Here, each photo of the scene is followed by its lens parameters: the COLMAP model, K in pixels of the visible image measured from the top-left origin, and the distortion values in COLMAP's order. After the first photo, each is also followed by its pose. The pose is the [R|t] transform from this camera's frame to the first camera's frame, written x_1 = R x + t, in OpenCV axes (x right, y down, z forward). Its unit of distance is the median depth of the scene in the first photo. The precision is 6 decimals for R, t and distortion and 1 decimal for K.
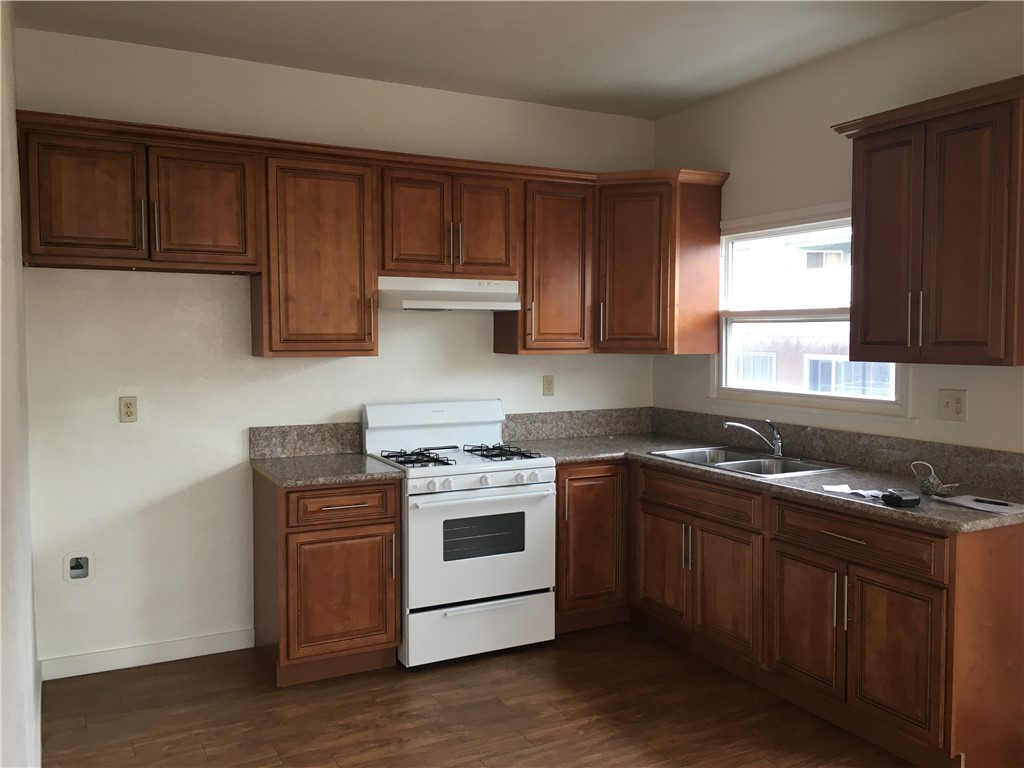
lens RADIAL K [[867.1, 0, 504.5], [0, 867.1, 382.4], [0, 0, 1]] dist [0.064662, -0.095302]
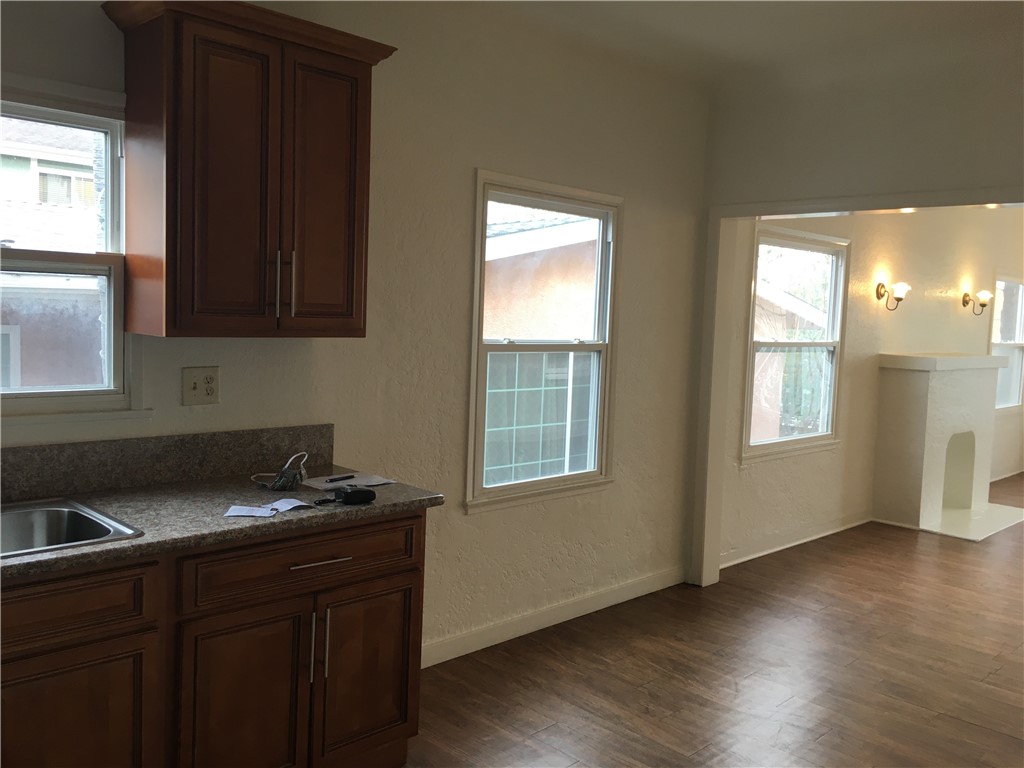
lens RADIAL K [[867.1, 0, 509.2], [0, 867.1, 386.5], [0, 0, 1]] dist [0.064662, -0.095302]
pose [[-0.300150, -0.090402, 0.949599, -0.358338], [0.017809, 0.994794, 0.100334, -0.051350], [-0.953726, 0.047027, -0.296977, 0.981298]]
